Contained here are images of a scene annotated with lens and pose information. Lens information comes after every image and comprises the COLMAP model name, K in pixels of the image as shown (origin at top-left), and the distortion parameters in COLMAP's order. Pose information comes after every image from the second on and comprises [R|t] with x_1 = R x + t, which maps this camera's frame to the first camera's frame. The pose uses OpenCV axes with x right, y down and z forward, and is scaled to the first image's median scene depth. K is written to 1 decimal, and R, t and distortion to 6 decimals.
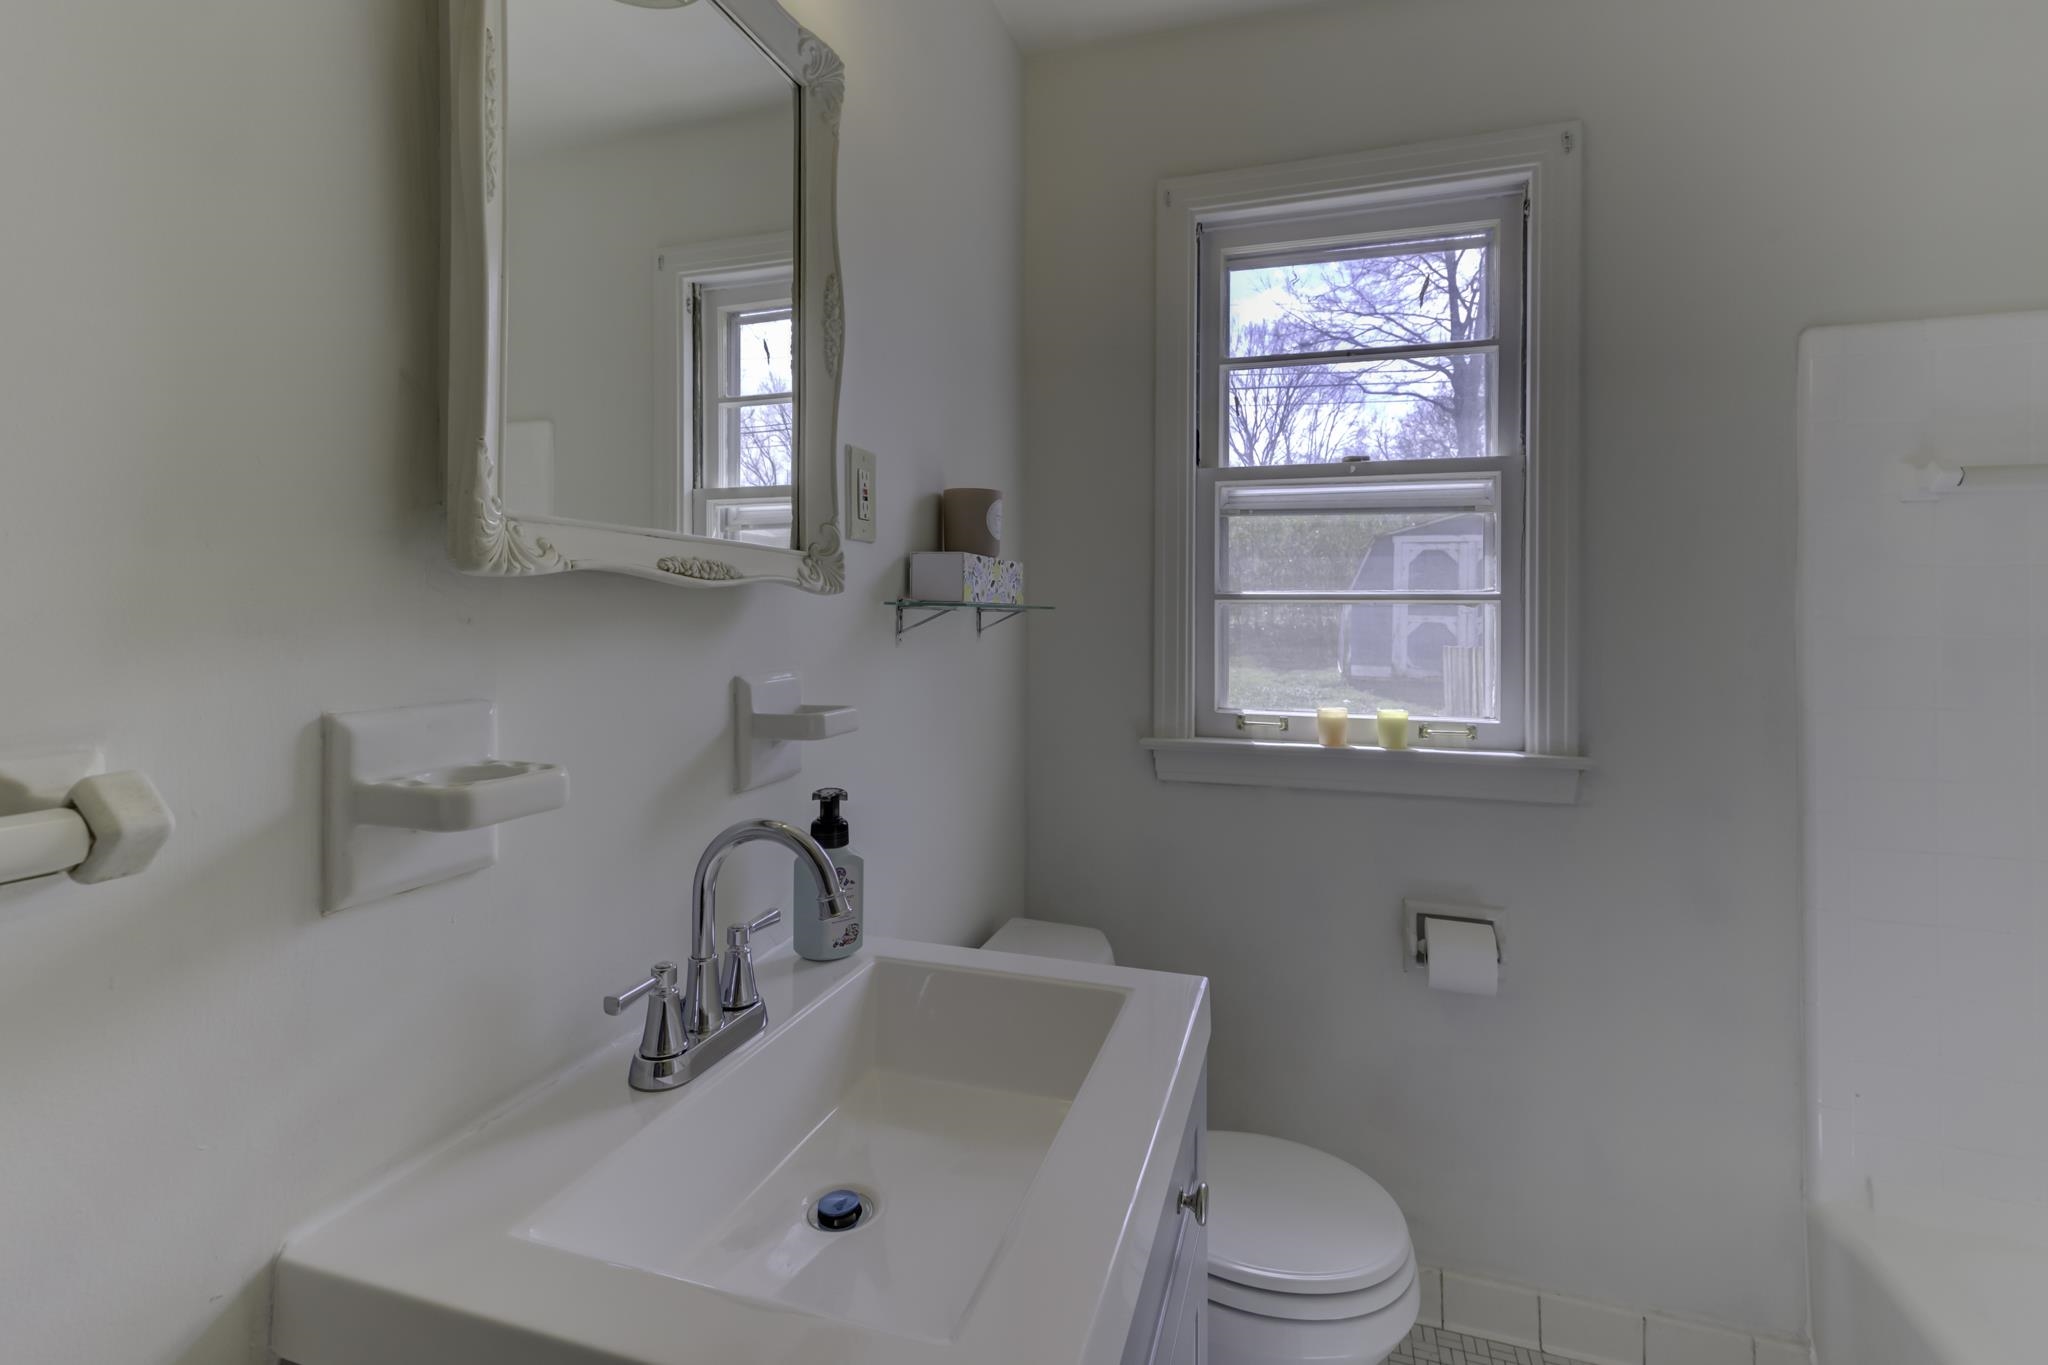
lens RADIAL K [[967.4, 0, 1013.7], [0, 967.4, 597.2], [0, 0, 1]] dist [0.018245, -0.000015]
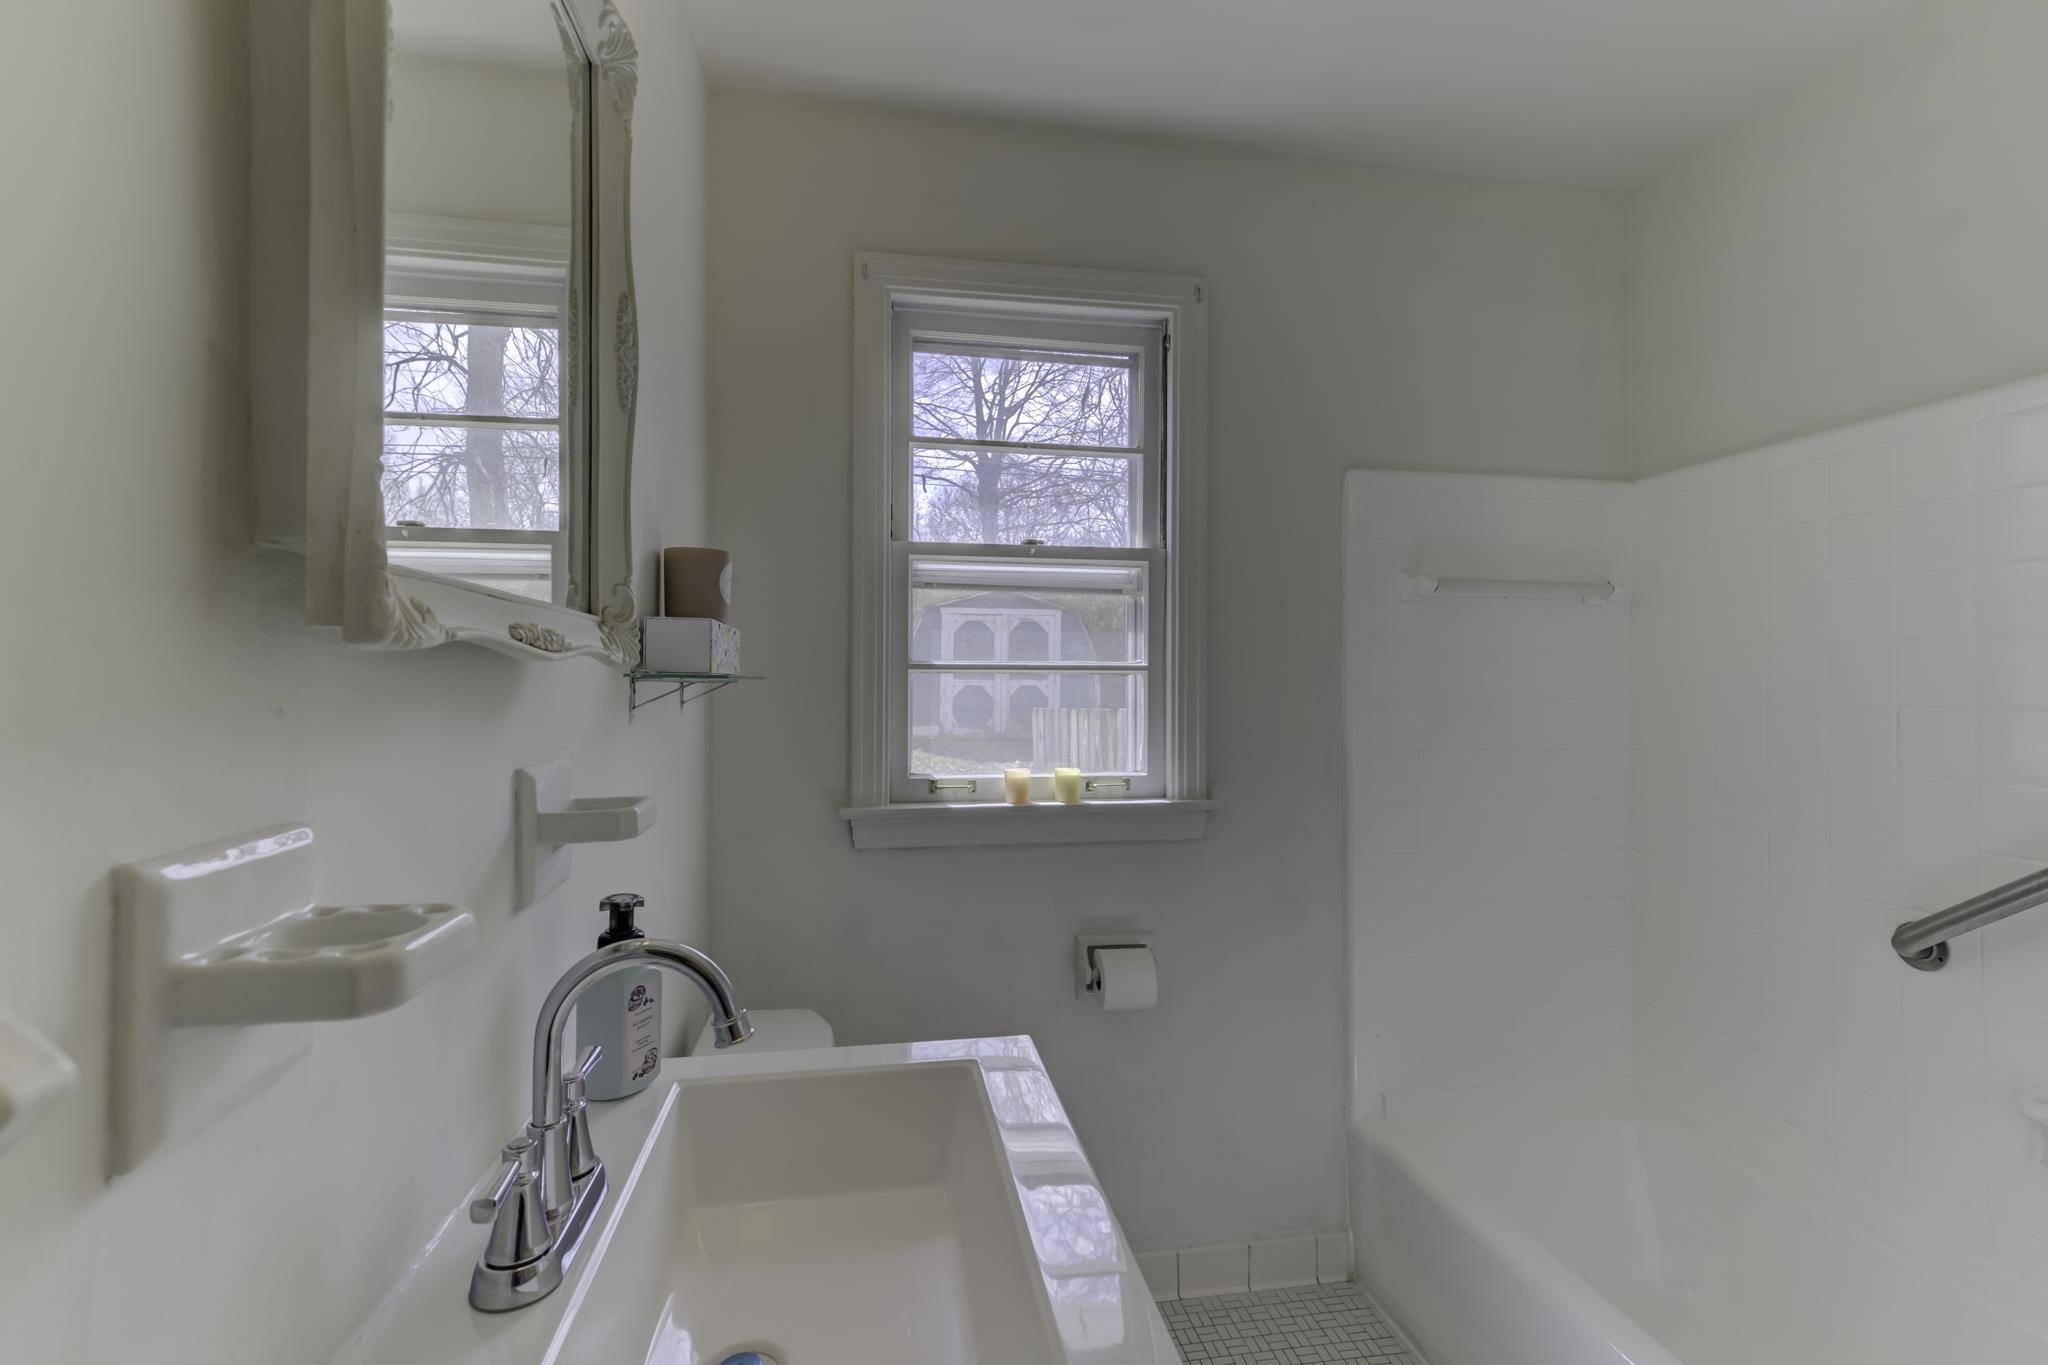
lens RADIAL K [[945.6, 0, 1019.8], [0, 945.6, 658.1], [0, 0, 1]] dist [0.020223, -0.000174]
pose [[0.883039, 0.007283, 0.469243, -0.178131], [-0.005867, 0.999973, -0.004481, -0.006050], [-0.469262, 0.001203, 0.883058, 0.061846]]
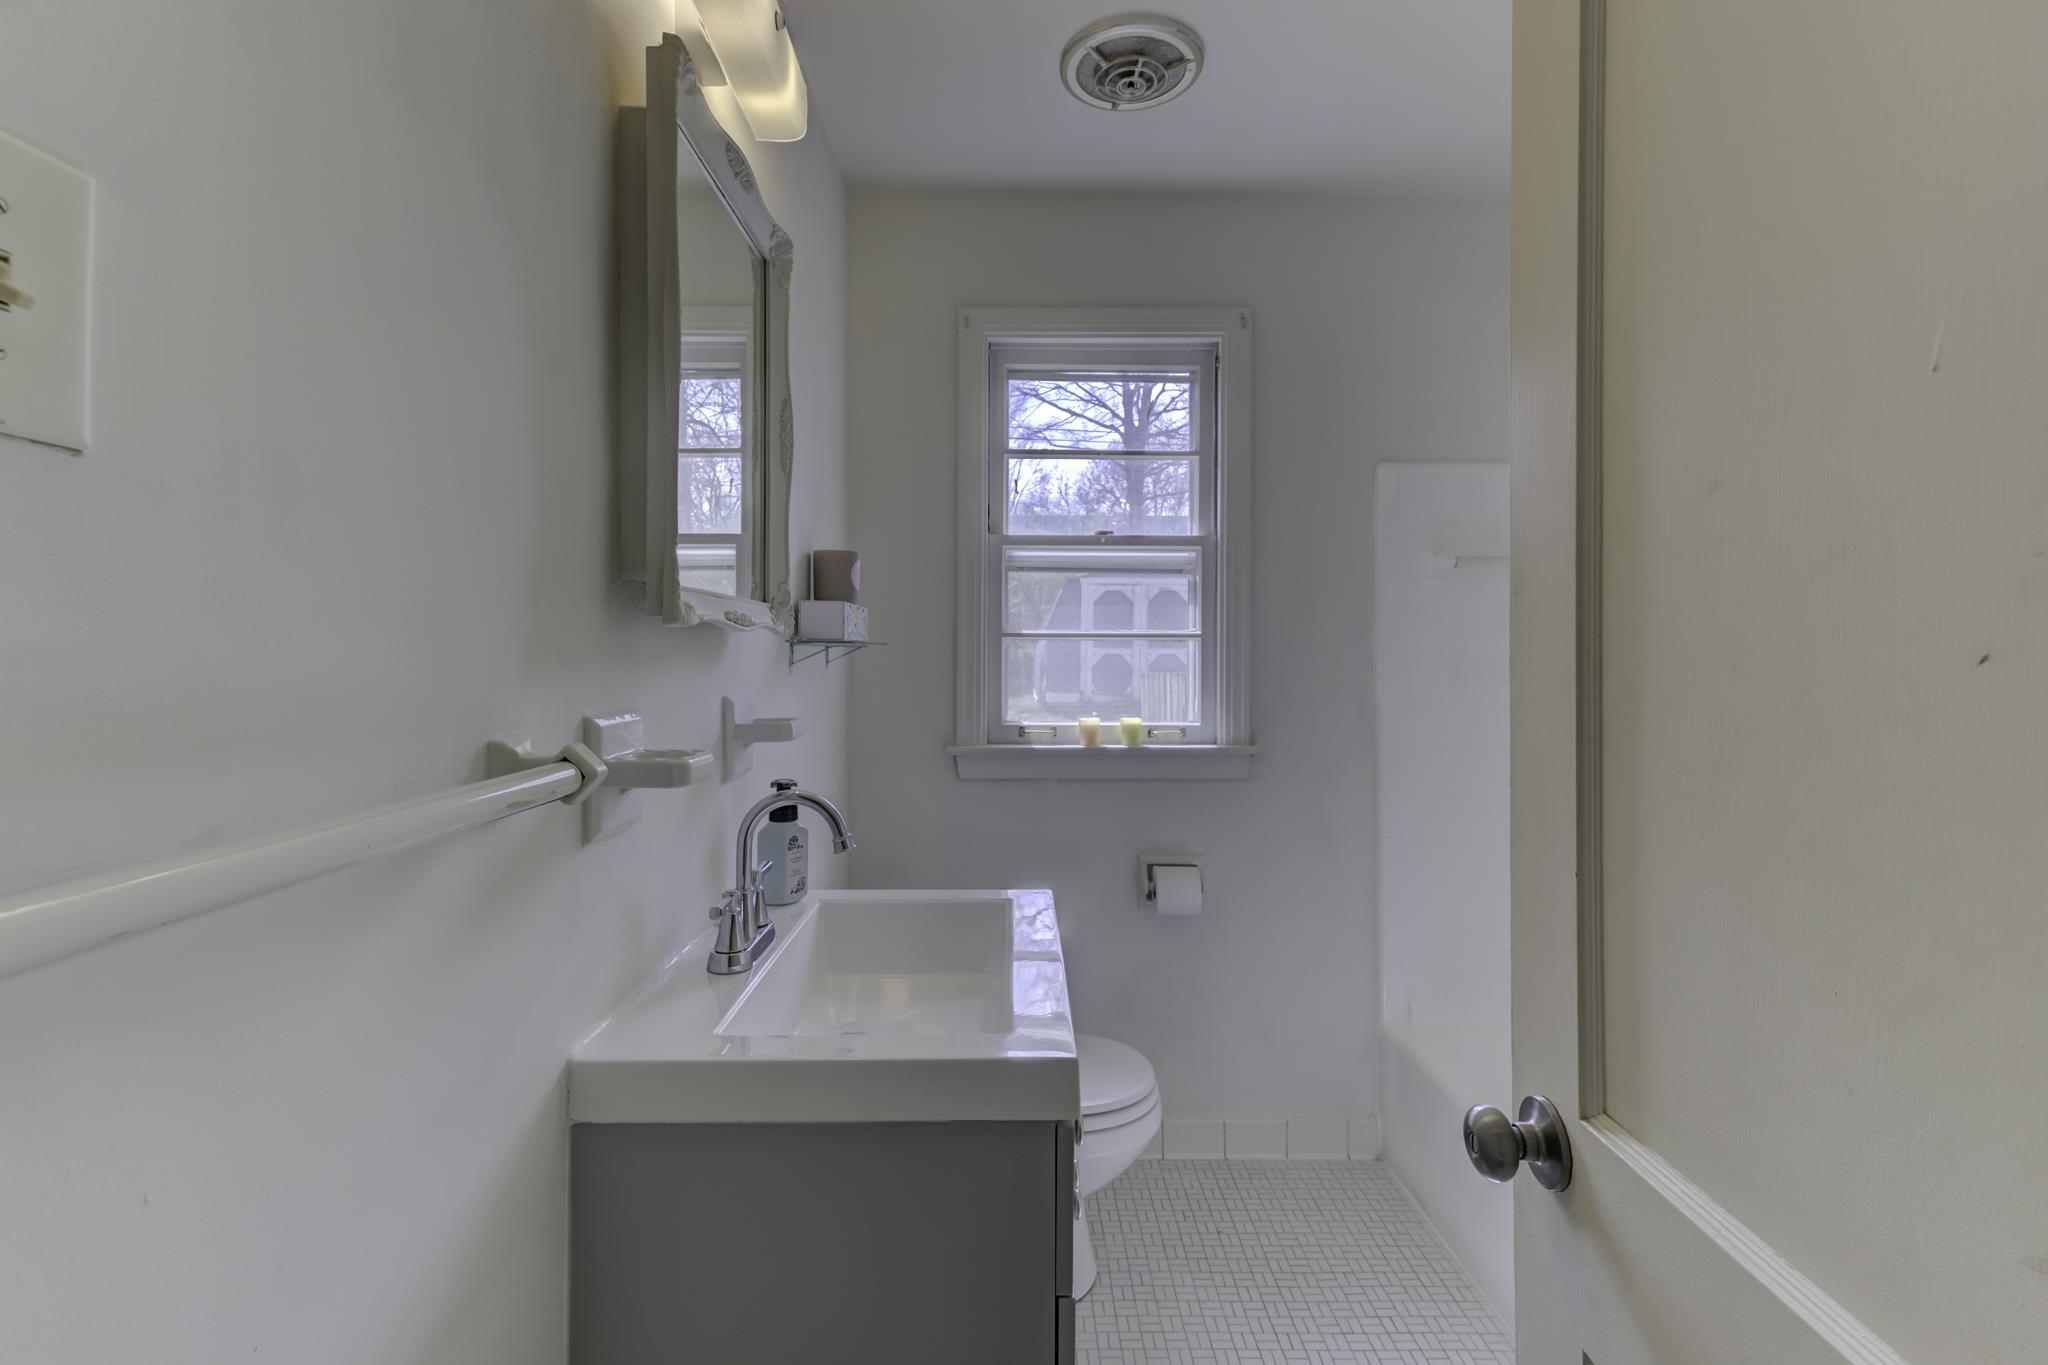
lens RADIAL K [[966.3, 0, 1016.7], [0, 966.3, 624.7], [0, 0, 1]] dist [0.023373, -0.000110]
pose [[0.948570, 0.004963, 0.316528, -0.201402], [-0.003274, 0.999977, -0.005866, -0.007084], [-0.316550, 0.004528, 0.948565, -0.251352]]
